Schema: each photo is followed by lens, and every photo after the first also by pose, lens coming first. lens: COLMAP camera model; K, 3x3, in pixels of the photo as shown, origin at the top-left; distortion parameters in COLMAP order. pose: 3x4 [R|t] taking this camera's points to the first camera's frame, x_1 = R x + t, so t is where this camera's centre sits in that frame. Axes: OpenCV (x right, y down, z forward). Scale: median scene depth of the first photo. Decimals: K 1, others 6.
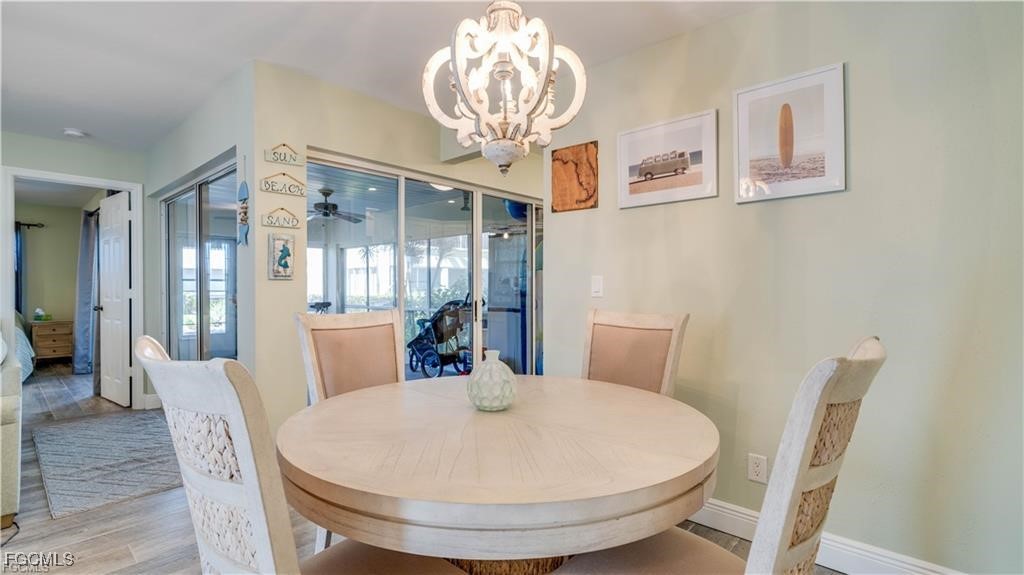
lens RADIAL K [[464.5, 0, 510.7], [0, 464.5, 285.1], [0, 0, 1]] dist [0.001685, 0.000164]
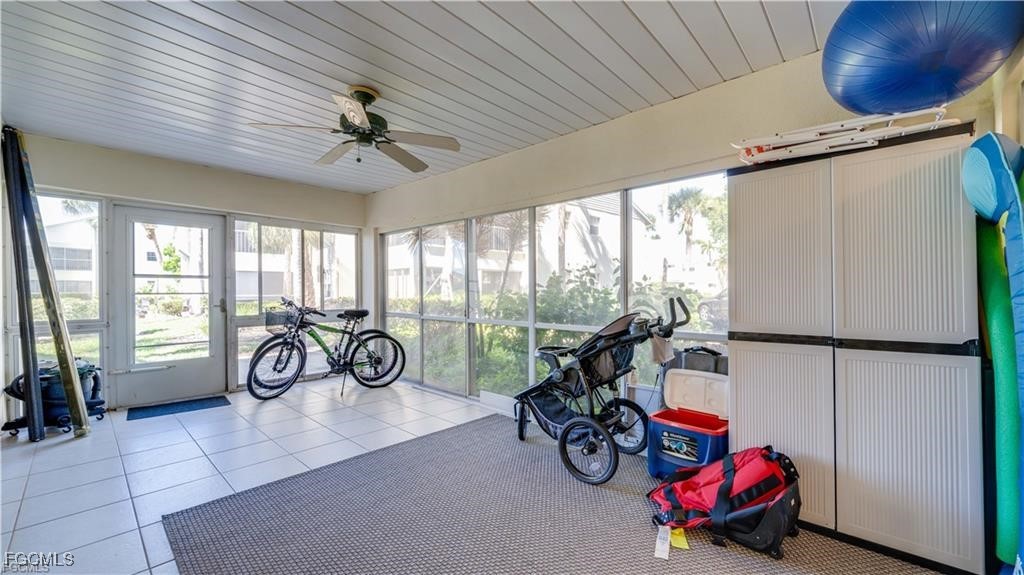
lens RADIAL K [[397.5, 0, 511.4], [0, 397.5, 288.9], [0, 0, 1]] dist [-0.006324, 0.000373]
pose [[0.999978, 0.000346, -0.006676, -0.232204], [-0.000345, 1.000000, 0.000179, 0.007480], [0.006676, -0.000177, 0.999978, 0.565366]]
